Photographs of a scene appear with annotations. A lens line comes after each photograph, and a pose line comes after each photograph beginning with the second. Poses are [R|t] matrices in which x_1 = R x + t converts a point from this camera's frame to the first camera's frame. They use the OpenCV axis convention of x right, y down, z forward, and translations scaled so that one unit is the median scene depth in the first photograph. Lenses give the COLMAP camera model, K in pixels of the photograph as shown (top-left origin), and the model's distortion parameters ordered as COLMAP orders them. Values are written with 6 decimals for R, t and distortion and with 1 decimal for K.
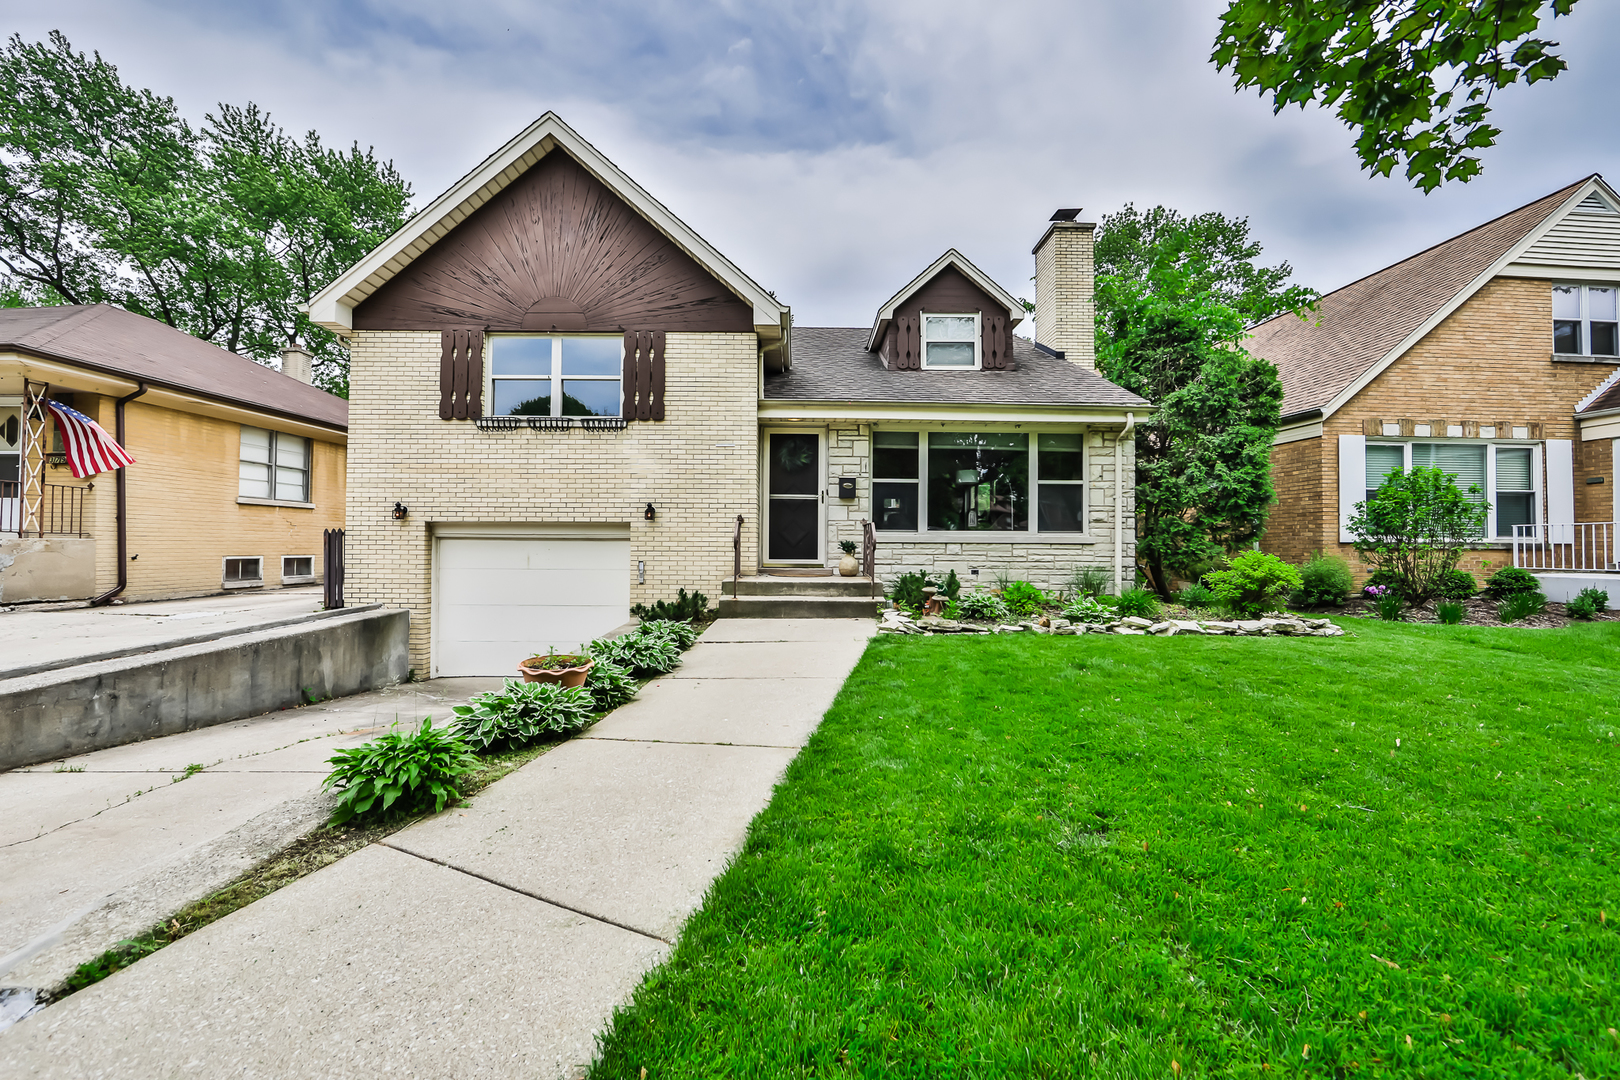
lens RADIAL K [[635.0, 0, 806.9], [0, 635.0, 537.4], [0, 0, 1]] dist [-0.009324, 0.000295]
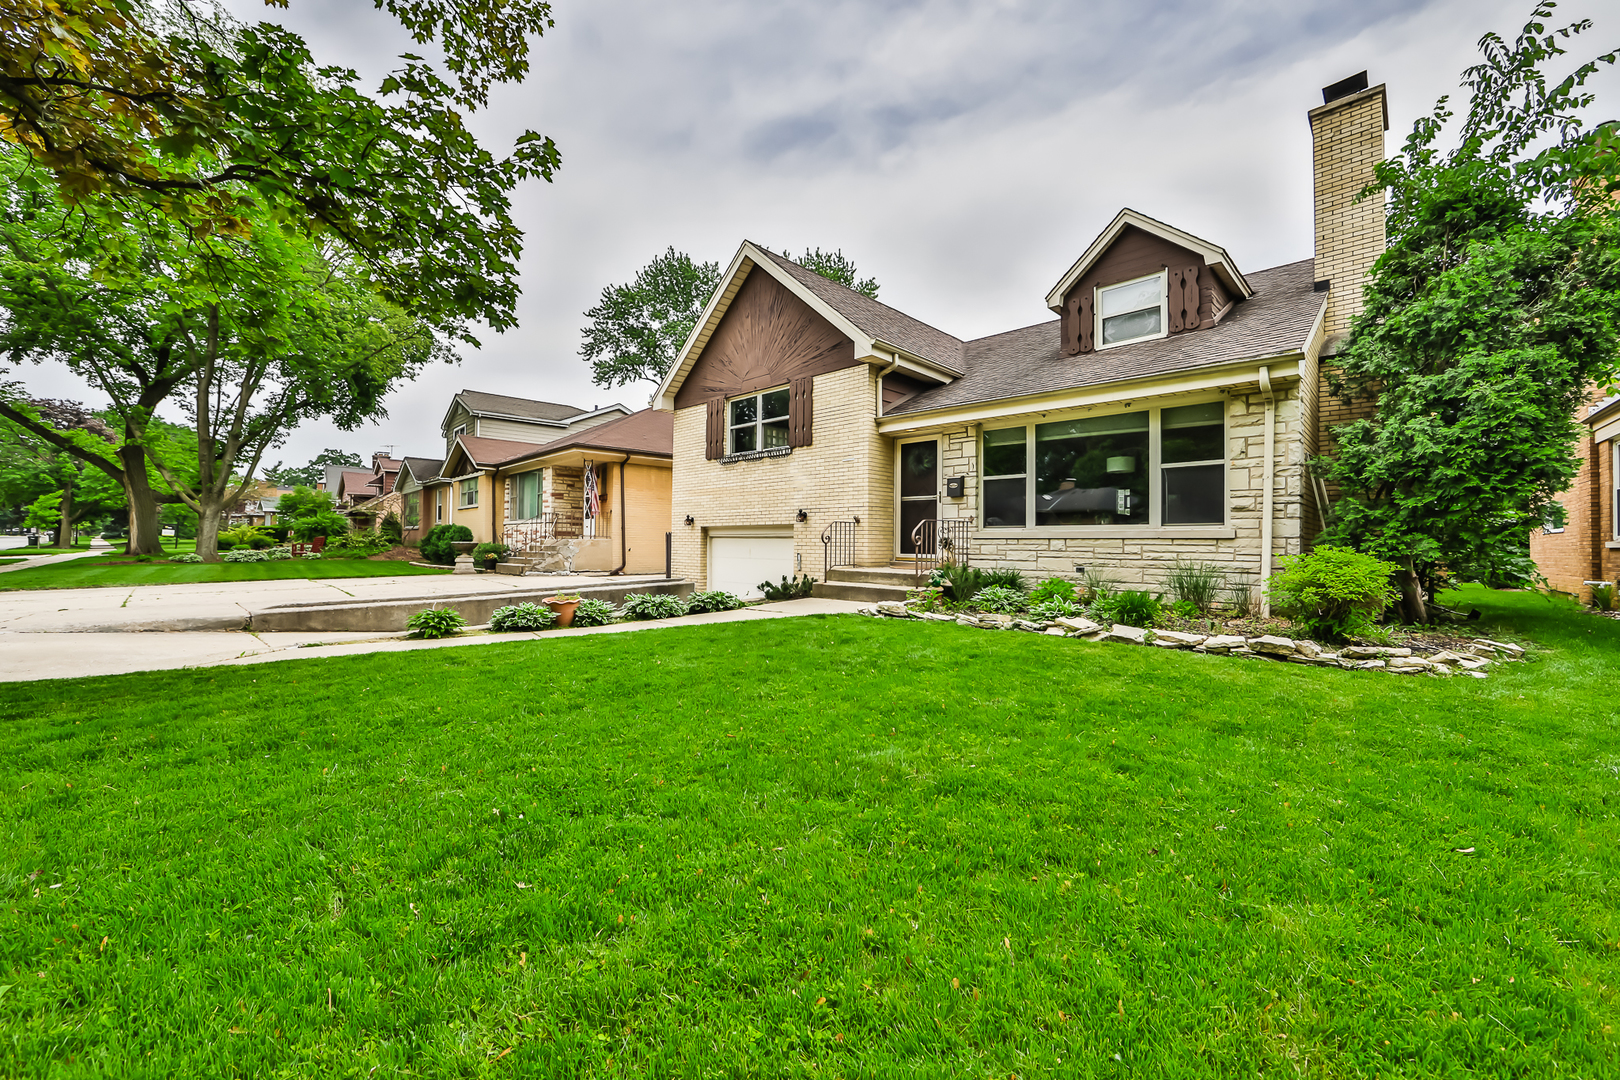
lens RADIAL K [[627.0, 0, 810.0], [0, 627.0, 540.0], [0, 0, 1]] dist [-0.014217, -0.000008]
pose [[0.713494, -0.004599, -0.700646, 0.619218], [0.004167, 0.999989, -0.002321, 0.011523], [0.700649, -0.001264, 0.713505, 0.078121]]
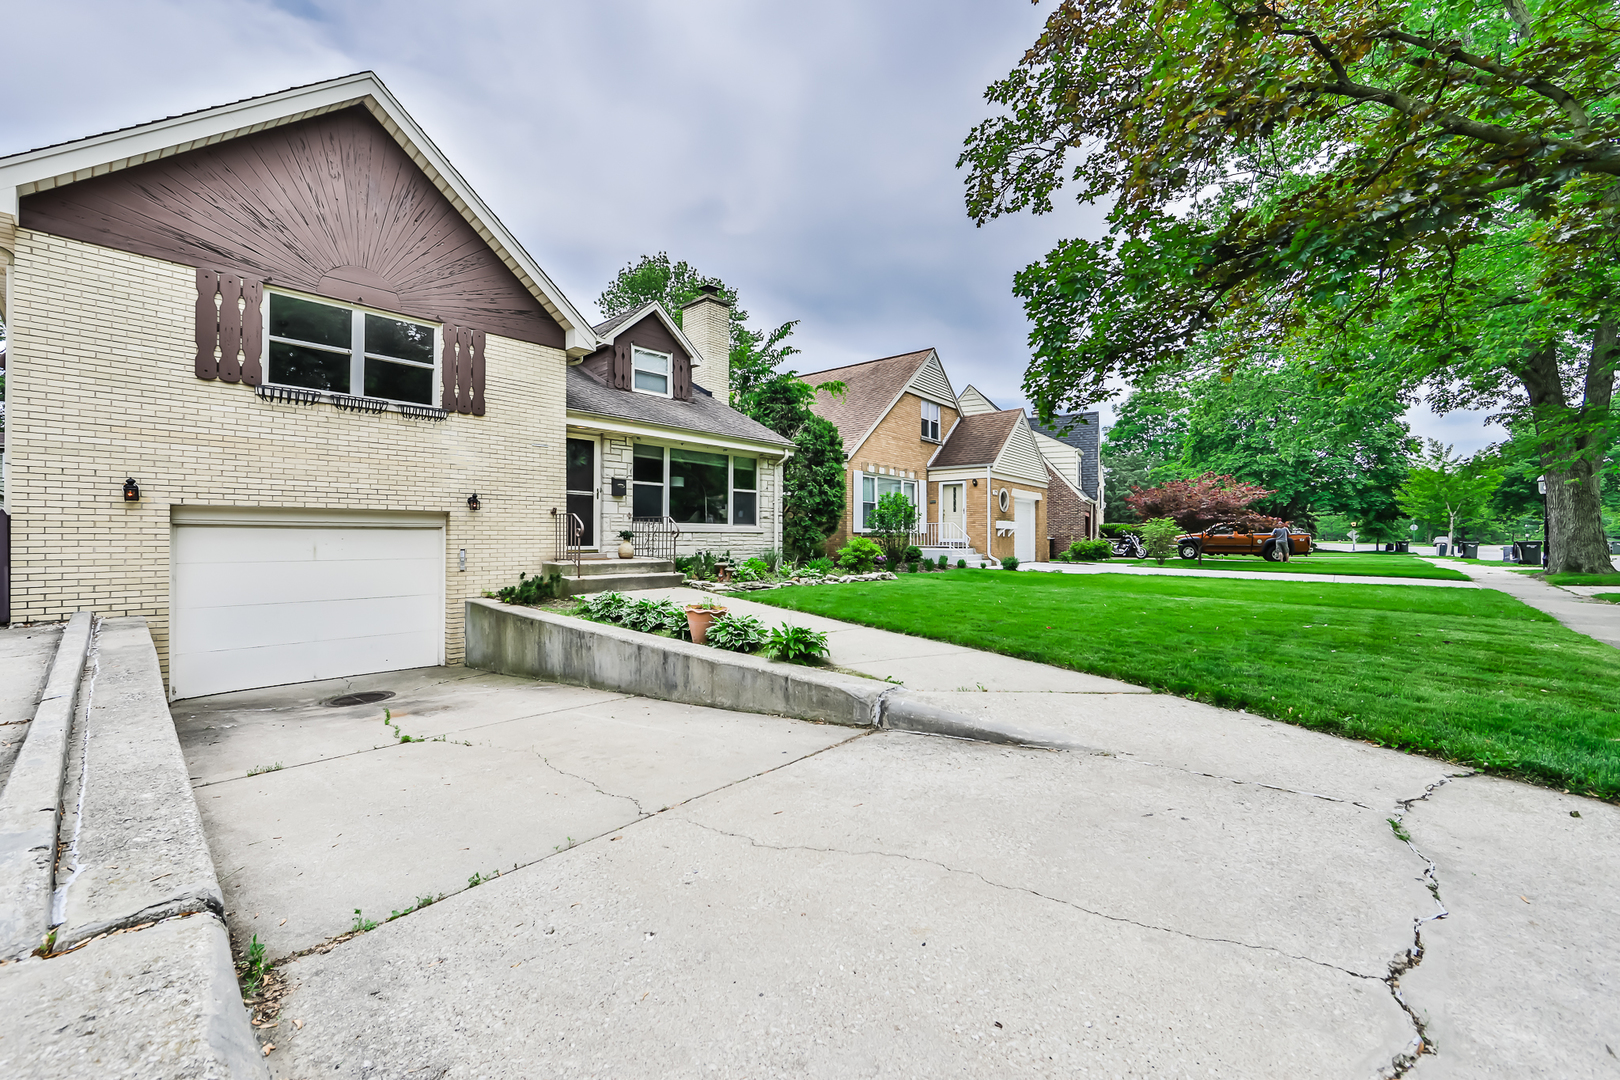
lens RADIAL K [[635.0, 0, 806.9], [0, 635.0, 537.4], [0, 0, 1]] dist [-0.009324, 0.000295]
pose [[0.681230, -0.005036, 0.732052, -0.585781], [-0.008439, 0.999856, 0.014731, -0.002017], [-0.732021, -0.016213, 0.681090, -0.108792]]
